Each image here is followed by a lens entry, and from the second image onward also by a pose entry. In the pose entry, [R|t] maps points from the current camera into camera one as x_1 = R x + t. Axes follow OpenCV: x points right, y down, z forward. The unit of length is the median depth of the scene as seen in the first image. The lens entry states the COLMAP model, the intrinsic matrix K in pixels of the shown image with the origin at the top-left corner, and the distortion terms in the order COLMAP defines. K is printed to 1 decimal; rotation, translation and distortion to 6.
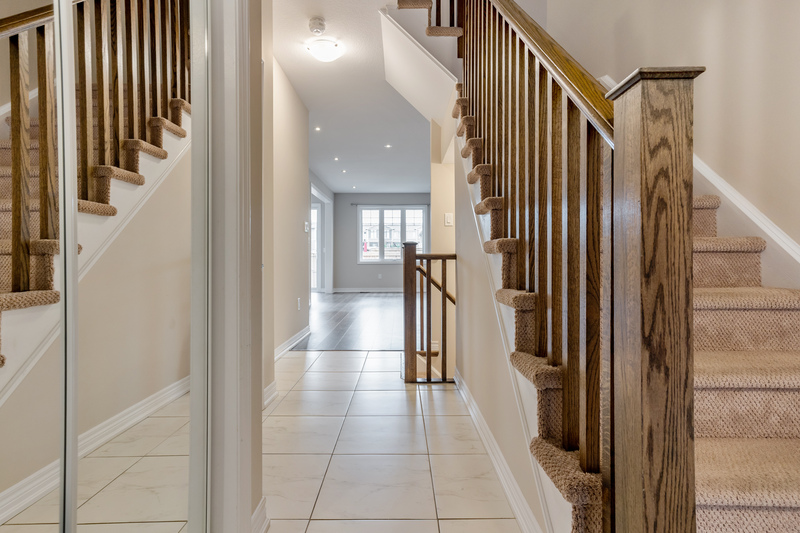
lens RADIAL K [[389.7, 0, 400.0], [0, 389.7, 266.5], [0, 0, 1]] dist [-0.000785, -0.000100]
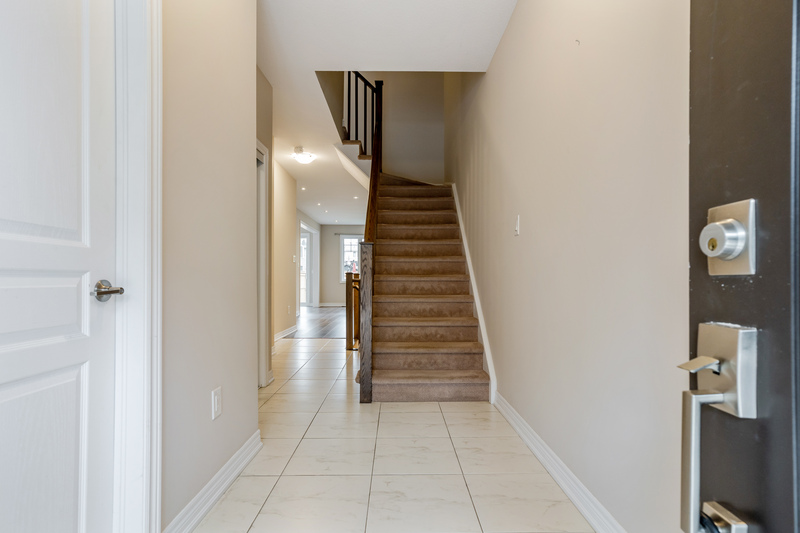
lens RADIAL K [[396.9, 0, 399.2], [0, 396.9, 288.8], [0, 0, 1]] dist [-0.000360, -0.000036]
pose [[0.999979, 0.003234, 0.005703, 0.086110], [-0.003287, 0.999951, 0.009344, -0.001534], [-0.005672, -0.009363, 0.999940, -0.295469]]
